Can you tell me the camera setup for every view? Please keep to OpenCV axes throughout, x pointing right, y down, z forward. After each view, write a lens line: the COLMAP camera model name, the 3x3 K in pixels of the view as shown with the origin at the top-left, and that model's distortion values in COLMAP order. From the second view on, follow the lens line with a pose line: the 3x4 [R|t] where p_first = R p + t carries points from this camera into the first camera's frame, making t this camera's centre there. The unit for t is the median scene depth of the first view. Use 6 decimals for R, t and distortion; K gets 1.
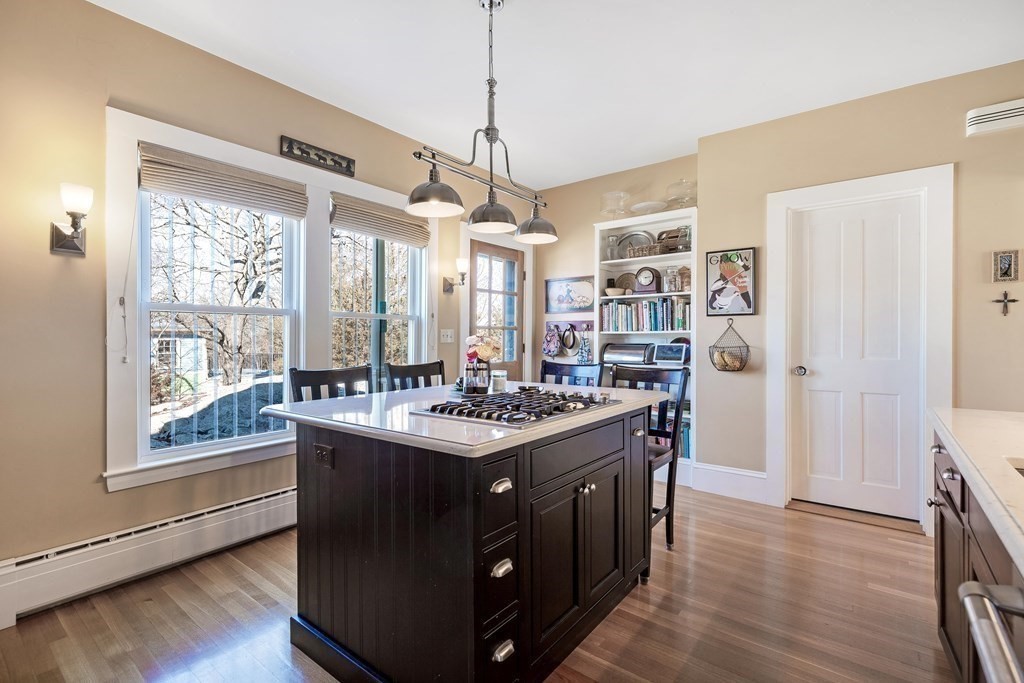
lens RADIAL K [[476.7, 0, 516.3], [0, 476.7, 341.5], [0, 0, 1]] dist [0.007515, 0.000484]
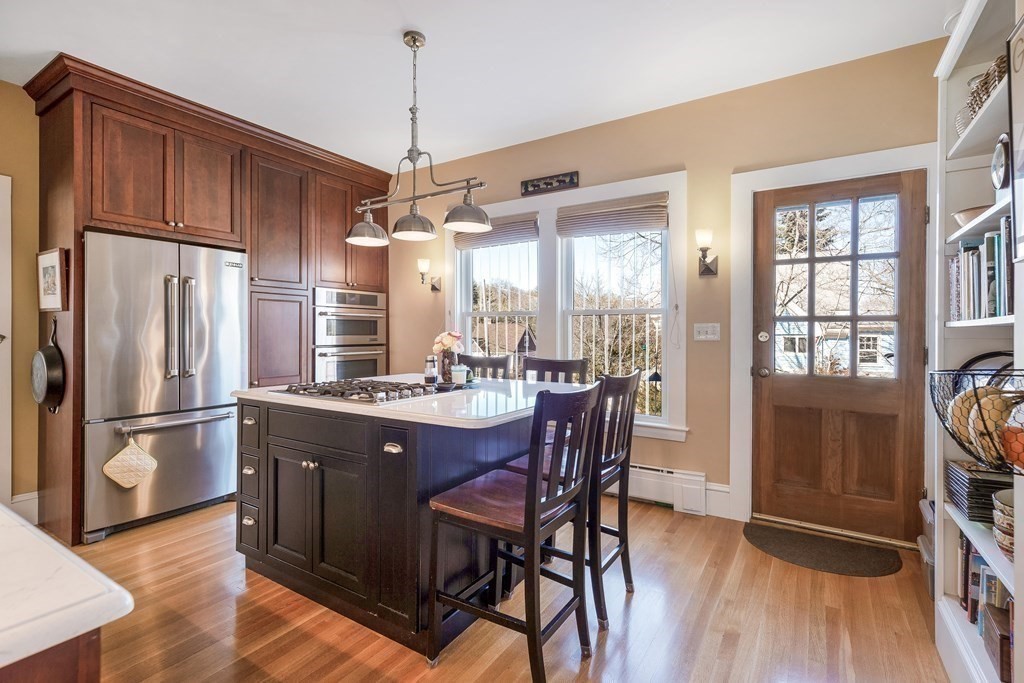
lens RADIAL K [[471.8, 0, 510.2], [0, 471.8, 333.3], [0, 0, 1]] dist [0.003447, 0.000217]
pose [[0.090922, 0.003131, -0.995853, 0.774547], [-0.013061, 0.999913, 0.001951, -0.008776], [0.995772, 0.012829, 0.090955, 0.804198]]
